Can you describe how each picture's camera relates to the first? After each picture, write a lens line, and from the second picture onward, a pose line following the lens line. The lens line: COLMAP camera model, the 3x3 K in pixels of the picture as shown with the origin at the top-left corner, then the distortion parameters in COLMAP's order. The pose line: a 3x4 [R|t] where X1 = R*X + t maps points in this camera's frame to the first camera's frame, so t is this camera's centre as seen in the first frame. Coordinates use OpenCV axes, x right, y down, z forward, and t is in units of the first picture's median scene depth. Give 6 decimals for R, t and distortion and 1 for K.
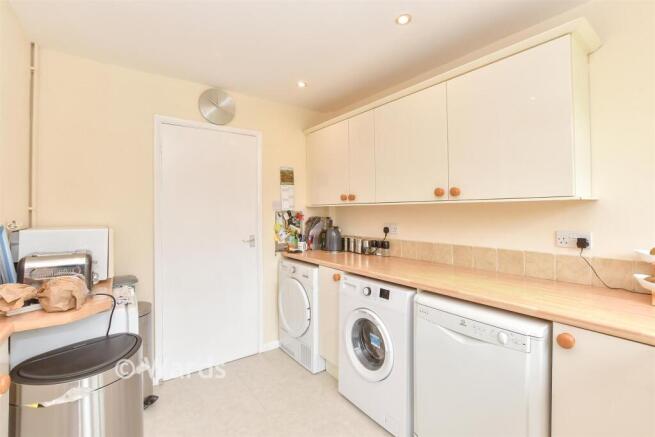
lens RADIAL K [[286.4, 0, 338.7], [0, 286.4, 211.0], [0, 0, 1]] dist [-0.002004, 0.000018]
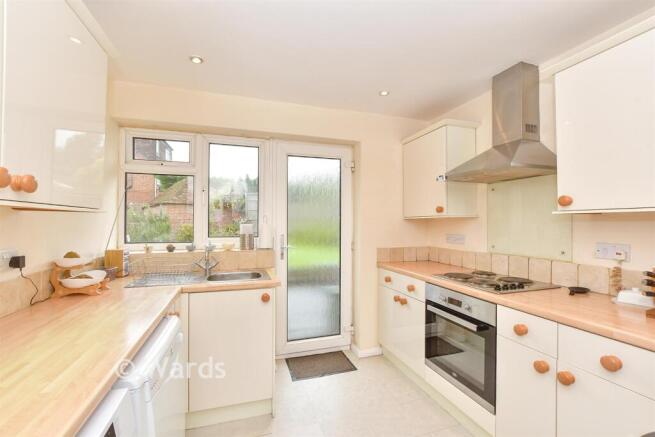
lens RADIAL K [[286.4, 0, 326.8], [0, 286.4, 220.2], [0, 0, 1]] dist [-0.002004, 0.000018]
pose [[0.930525, 0.001869, -0.366223, 0.189912], [-0.004975, 0.999959, -0.007537, -0.001413], [0.366194, 0.008835, 0.930496, -0.231585]]
